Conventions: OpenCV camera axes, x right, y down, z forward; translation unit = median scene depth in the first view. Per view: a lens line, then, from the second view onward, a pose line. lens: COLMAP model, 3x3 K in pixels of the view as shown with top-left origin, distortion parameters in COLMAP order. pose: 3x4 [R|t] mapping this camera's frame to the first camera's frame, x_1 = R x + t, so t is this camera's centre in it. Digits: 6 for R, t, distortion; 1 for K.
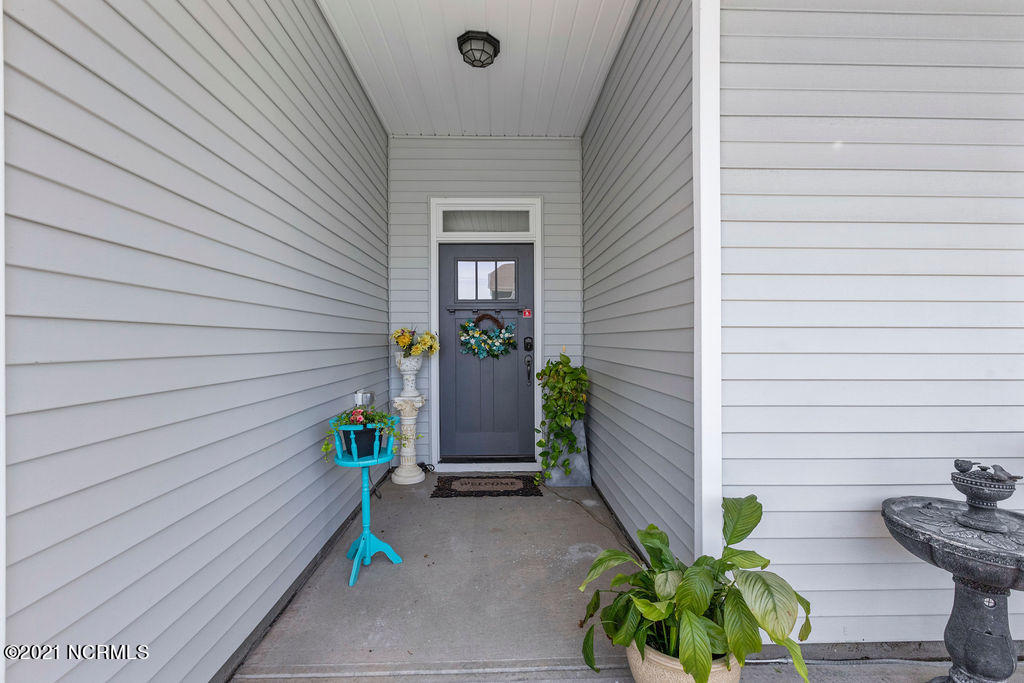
lens RADIAL K [[474.2, 0, 510.8], [0, 474.2, 339.5], [0, 0, 1]] dist [-0.009390, 0.000813]
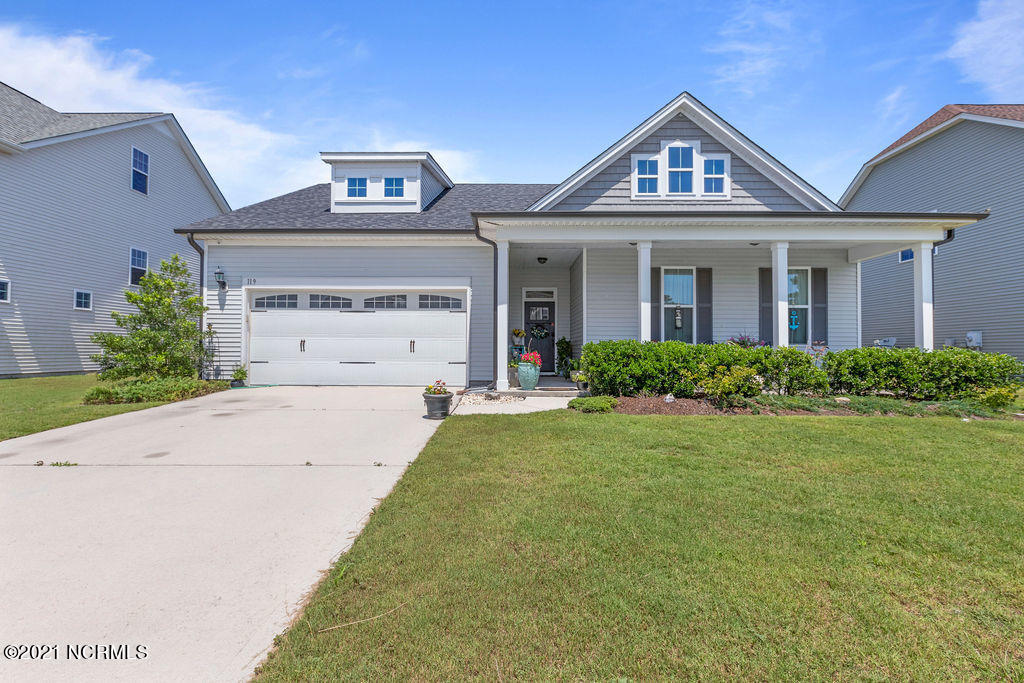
lens RADIAL K [[474.2, 0, 512.7], [0, 474.2, 335.7], [0, 0, 1]] dist [-0.009390, 0.000813]
pose [[0.999651, 0.011629, -0.023699, -0.155375], [-0.012003, 0.999805, -0.015689, 0.073133], [0.023512, 0.015968, 0.999596, -2.159780]]
